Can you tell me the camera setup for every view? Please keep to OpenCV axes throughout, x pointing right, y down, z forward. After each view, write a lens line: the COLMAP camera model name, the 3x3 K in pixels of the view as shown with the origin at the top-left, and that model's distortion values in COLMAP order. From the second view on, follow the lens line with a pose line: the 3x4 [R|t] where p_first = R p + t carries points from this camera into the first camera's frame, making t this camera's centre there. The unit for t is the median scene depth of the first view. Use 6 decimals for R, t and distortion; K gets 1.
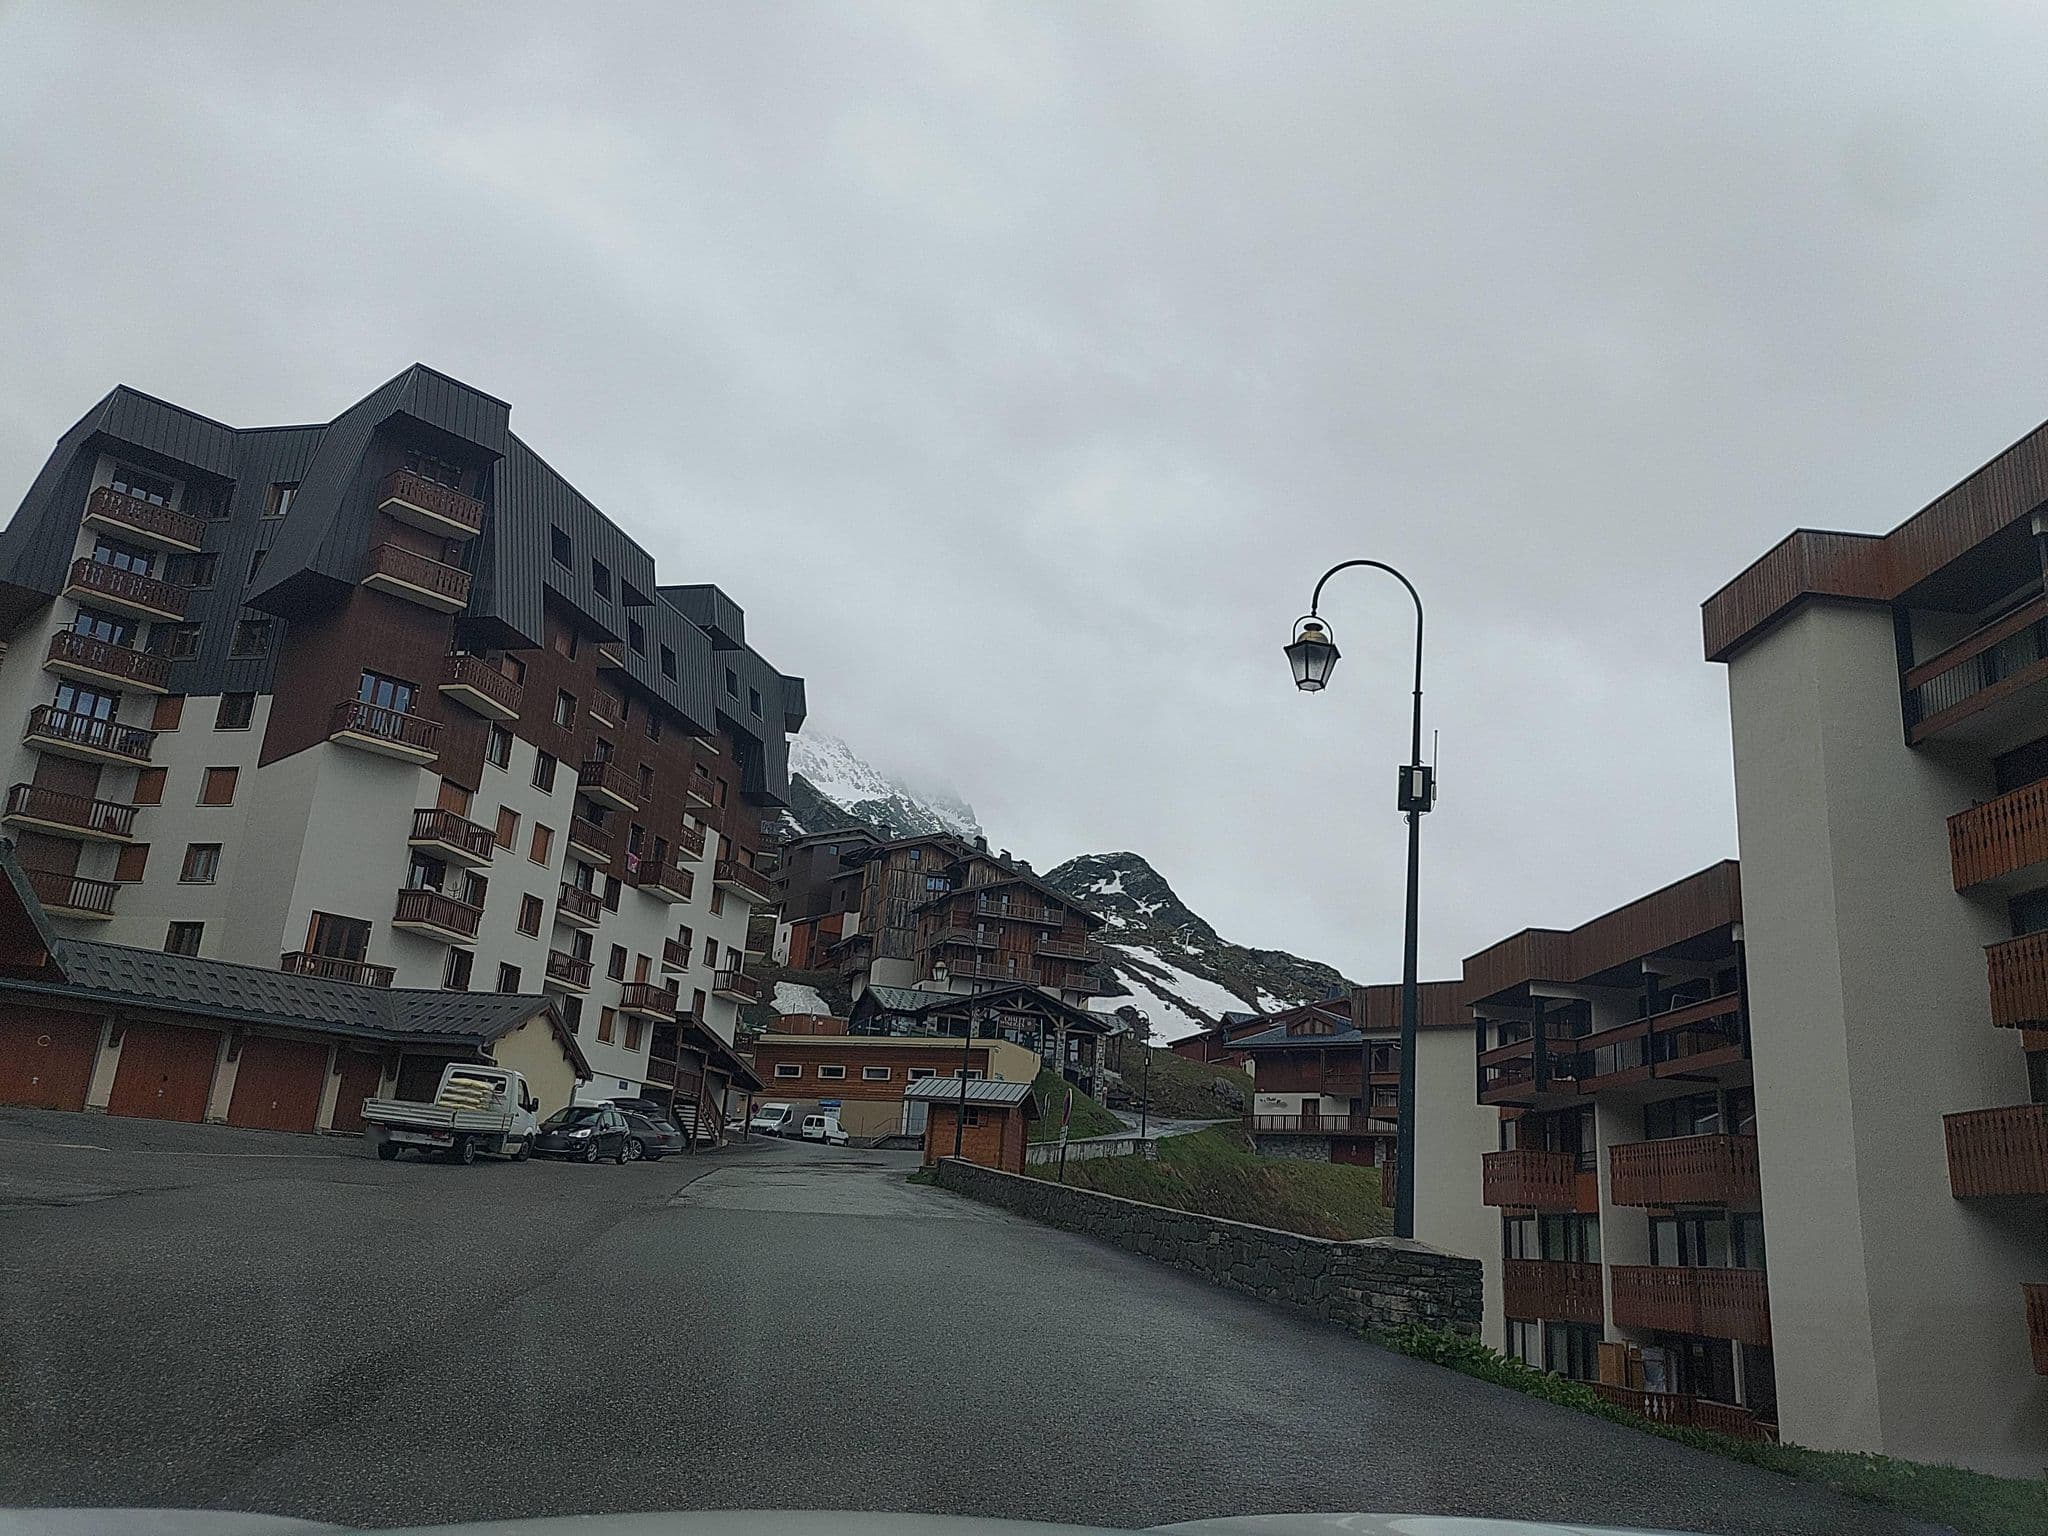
lens RADIAL K [[1498.9, 0, 1024.0], [0, 1498.9, 768.0], [0, 0, 1]] dist [0.053511, 0.000691]
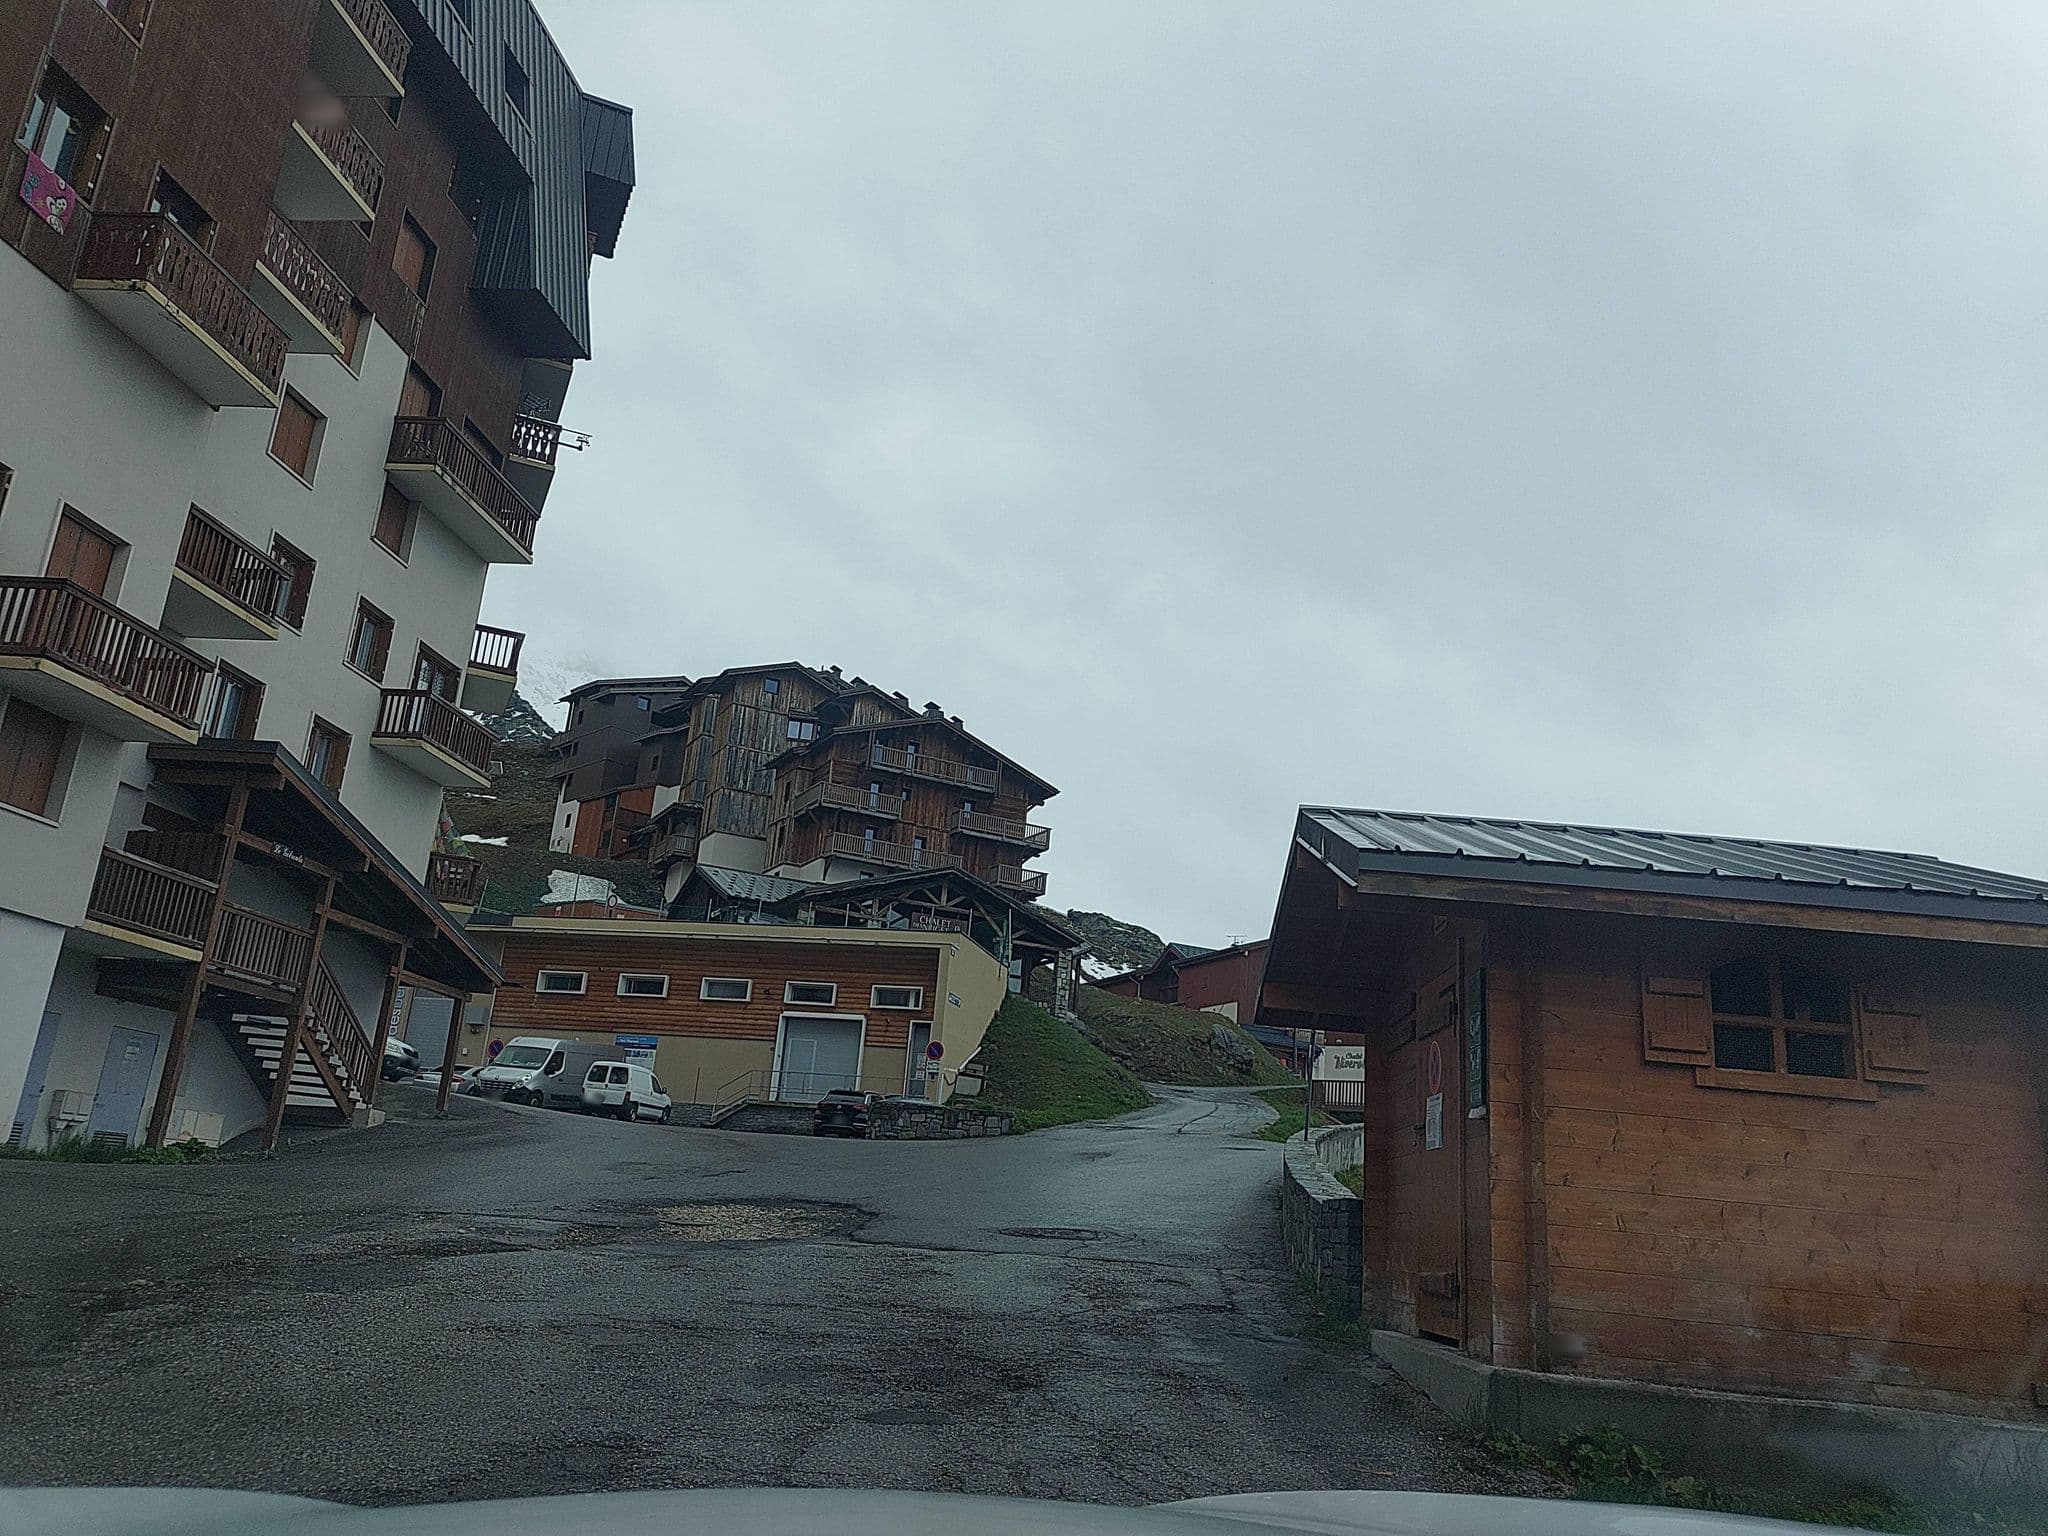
lens RADIAL K [[1596.2, 0, 1014.8], [0, 1596.2, 715.3], [0, 0, 1]] dist [0.042665, -0.004417]
pose [[0.993028, 0.046575, 0.108287, -0.049764], [-0.046816, 0.998903, -0.000317, 0.079688], [-0.108183, -0.004755, 0.994120, 0.329990]]
